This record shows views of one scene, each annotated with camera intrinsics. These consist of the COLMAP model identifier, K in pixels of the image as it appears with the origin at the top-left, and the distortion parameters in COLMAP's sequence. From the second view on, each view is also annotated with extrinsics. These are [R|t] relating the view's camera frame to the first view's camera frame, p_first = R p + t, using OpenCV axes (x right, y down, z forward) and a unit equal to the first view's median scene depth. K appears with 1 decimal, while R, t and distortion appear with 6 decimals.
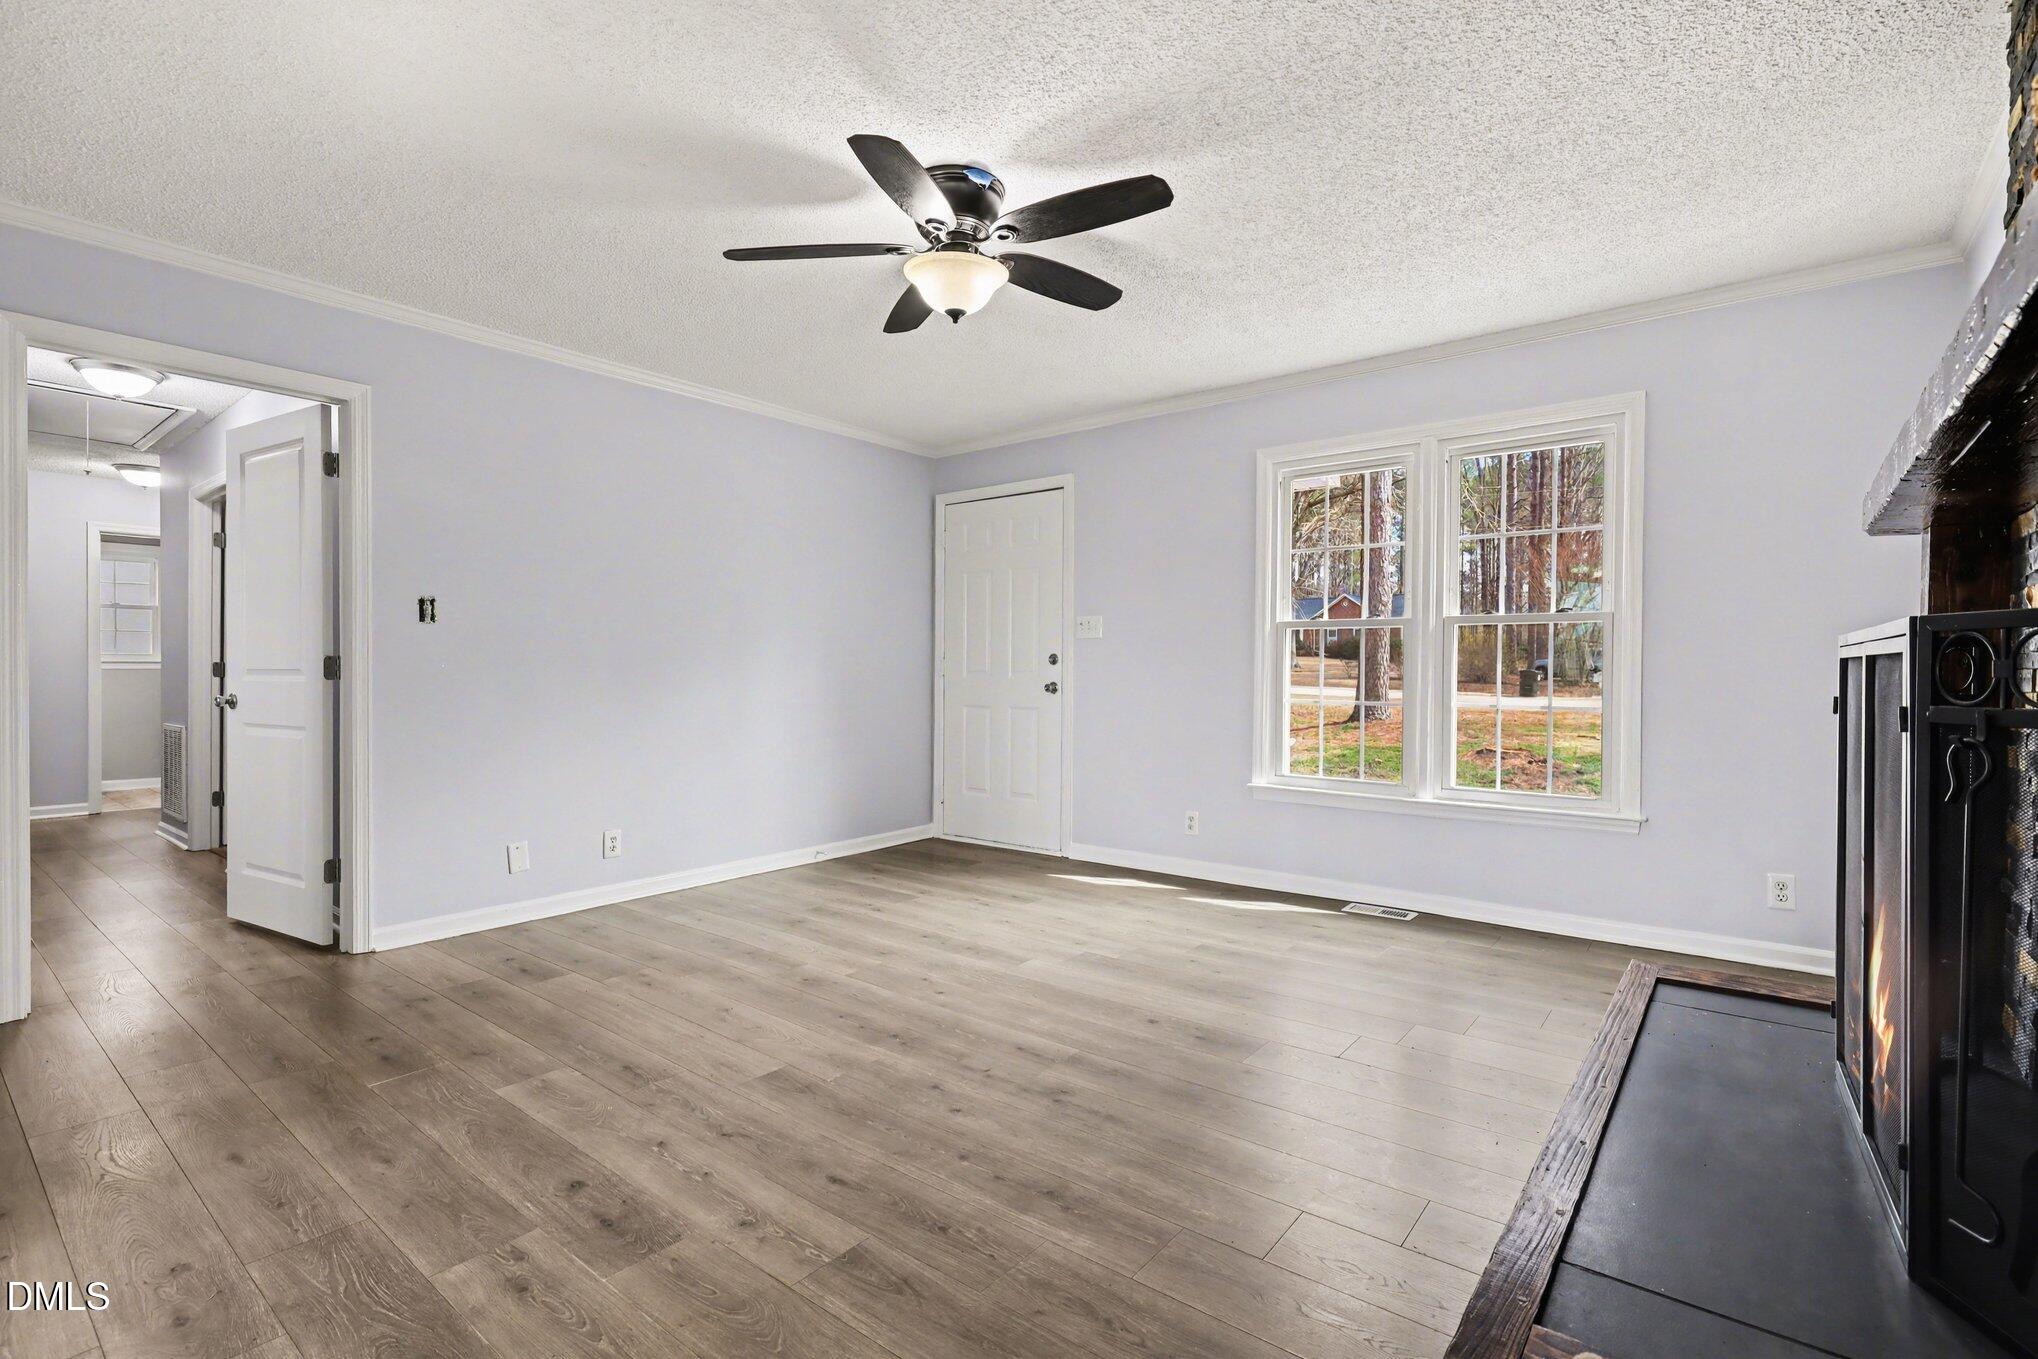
lens RADIAL K [[926.5, 0, 1020.4], [0, 926.5, 670.3], [0, 0, 1]] dist [0.000358, -0.000557]
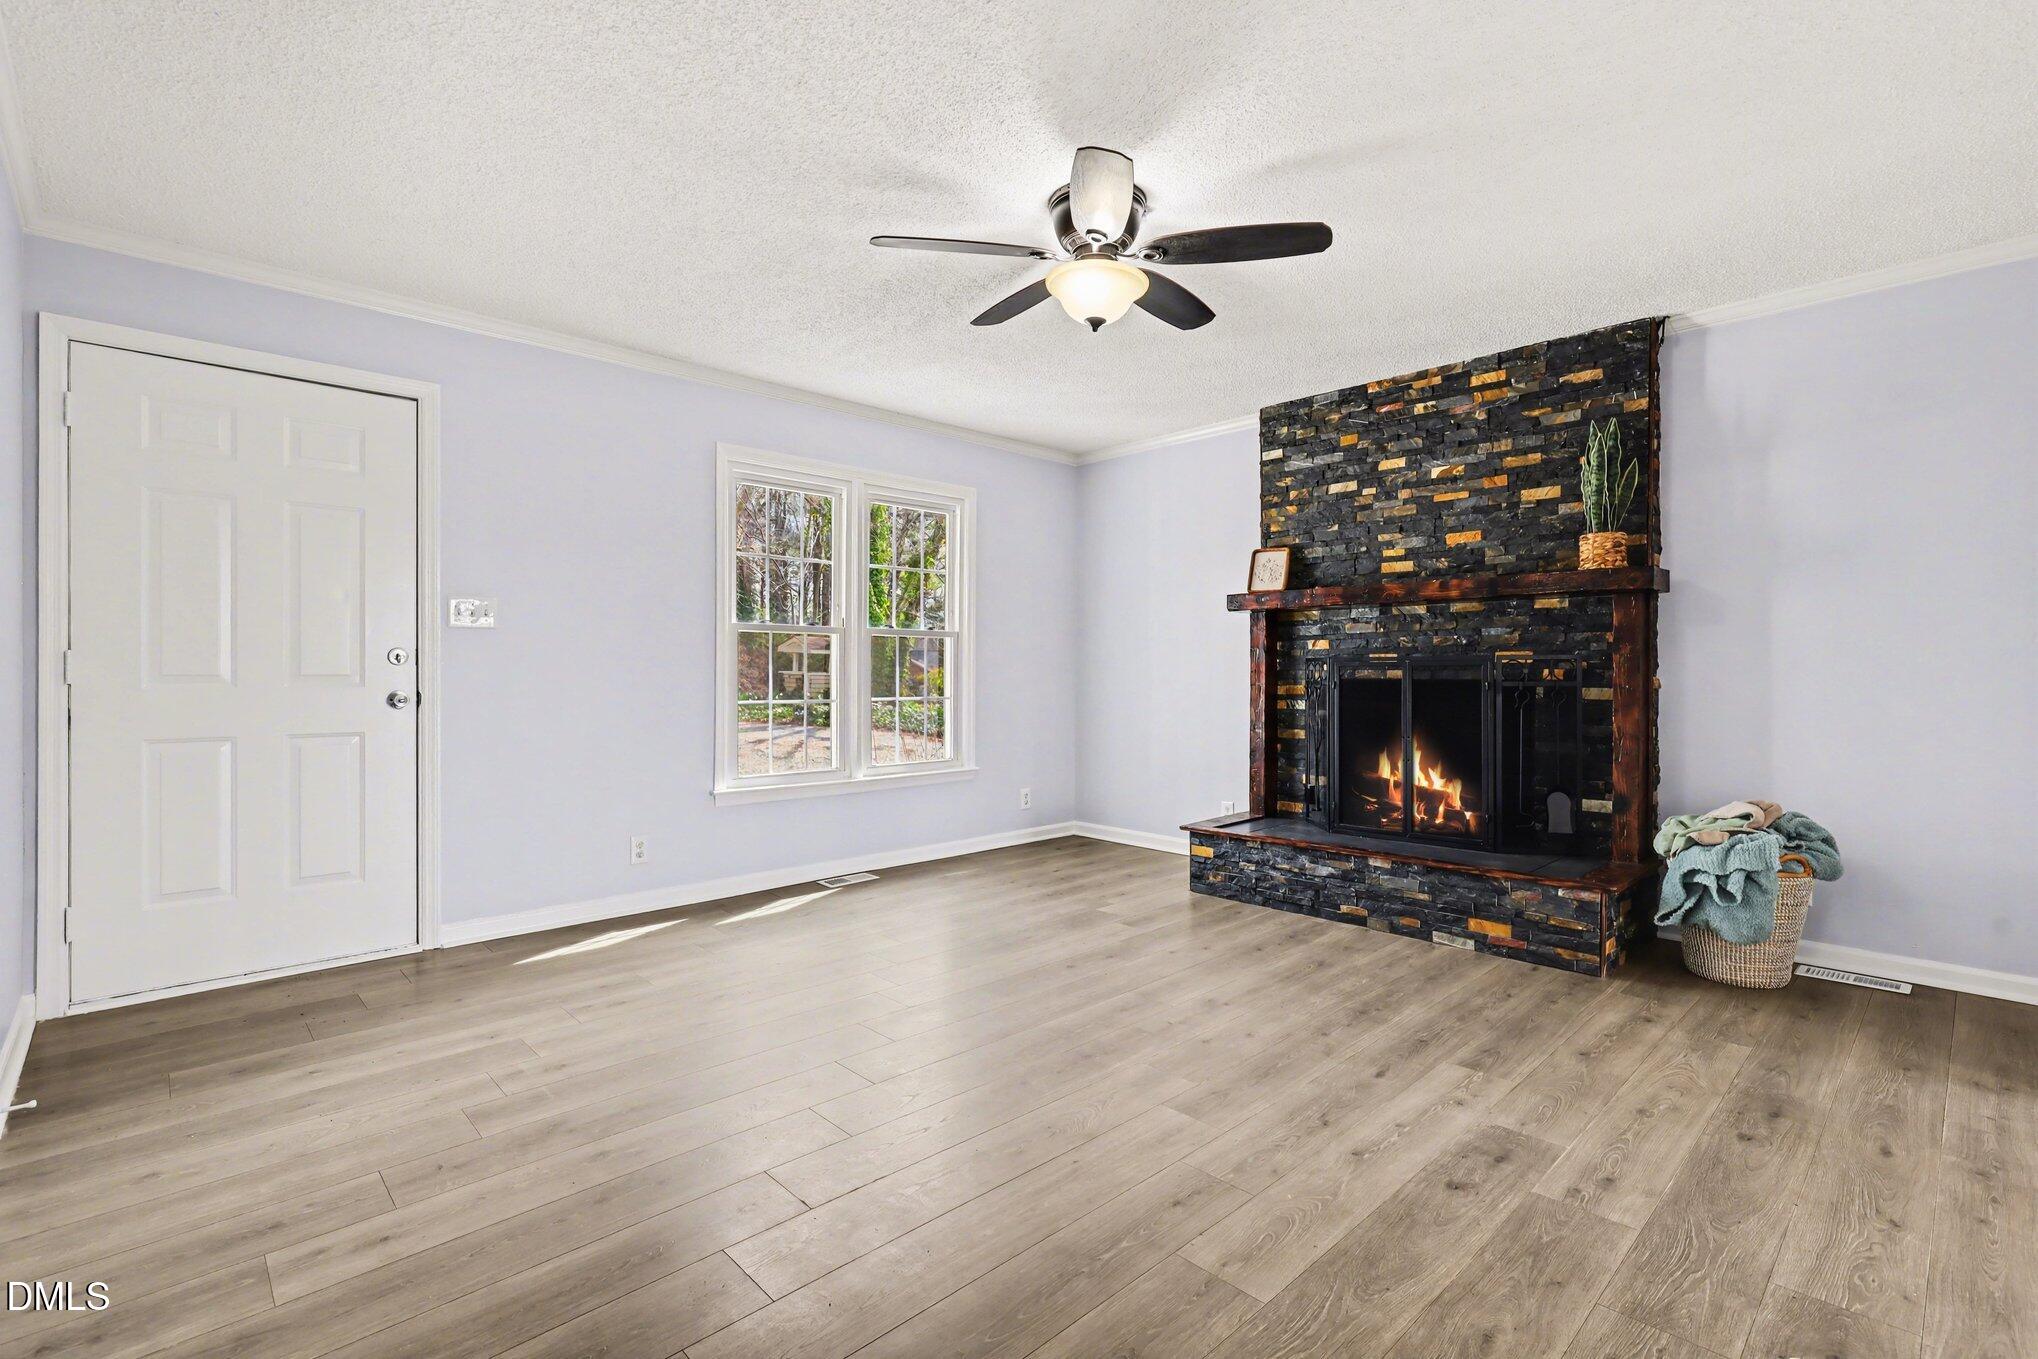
lens RADIAL K [[926.5, 0, 1020.4], [0, 926.5, 670.3], [0, 0, 1]] dist [0.000358, -0.000557]
pose [[0.136873, 0.000487, 0.990588, -1.219162], [0.002353, 0.999997, -0.000817, 0.000705], [-0.990586, 0.002443, 0.136872, 1.055074]]
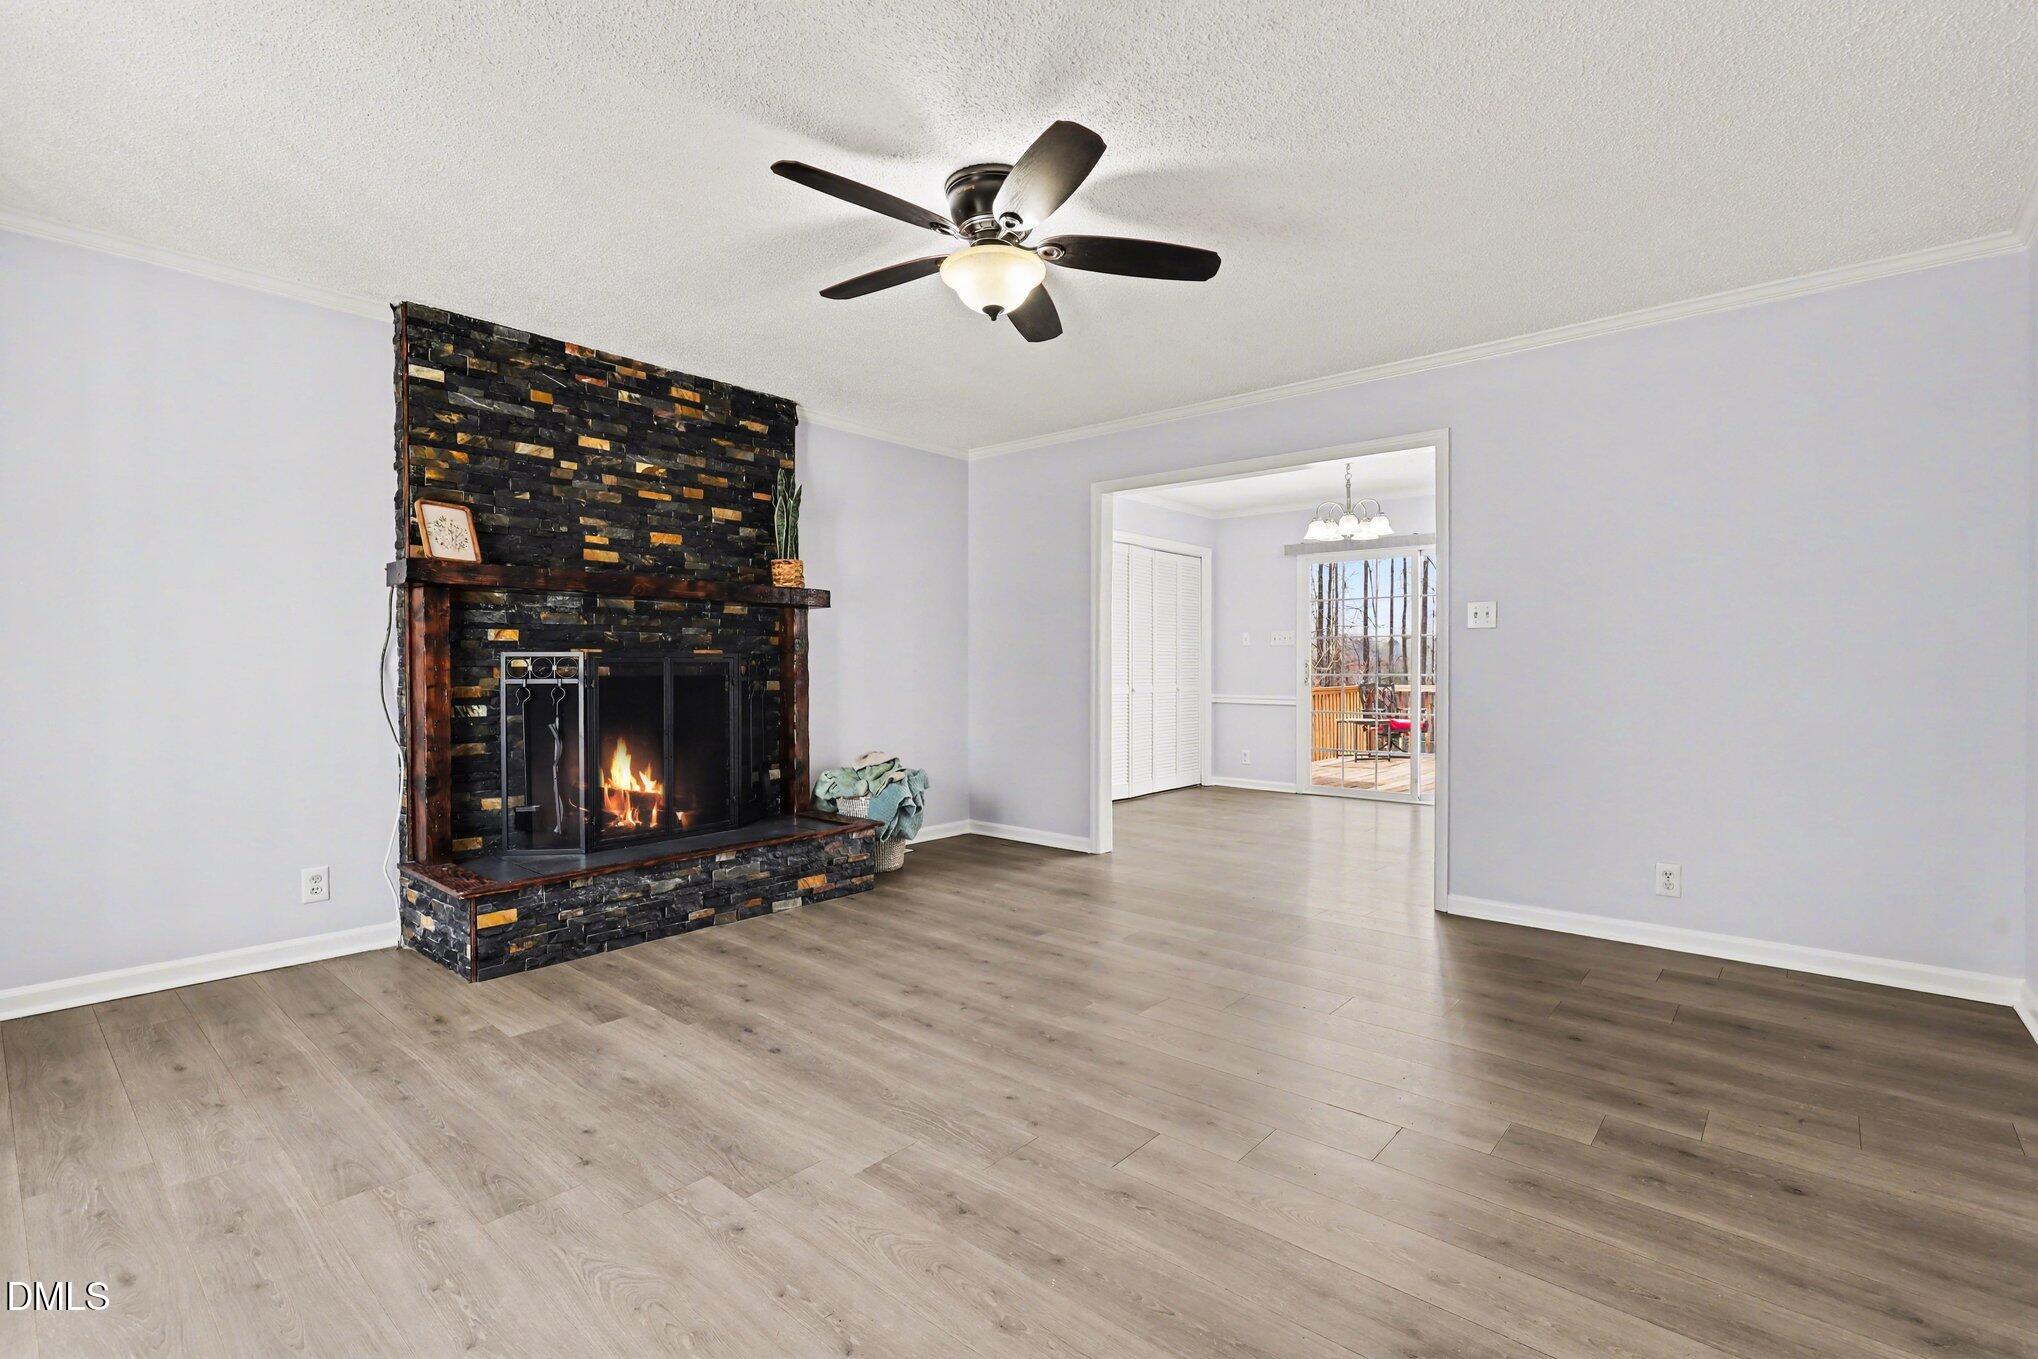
lens RADIAL K [[926.5, 0, 1020.4], [0, 926.5, 670.3], [0, 0, 1]] dist [0.000358, -0.000557]
pose [[-0.999195, 0.000222, 0.040128, -0.159376], [0.000449, 0.999984, 0.005661, -0.001753], [-0.040126, 0.005675, -0.999178, 2.227023]]
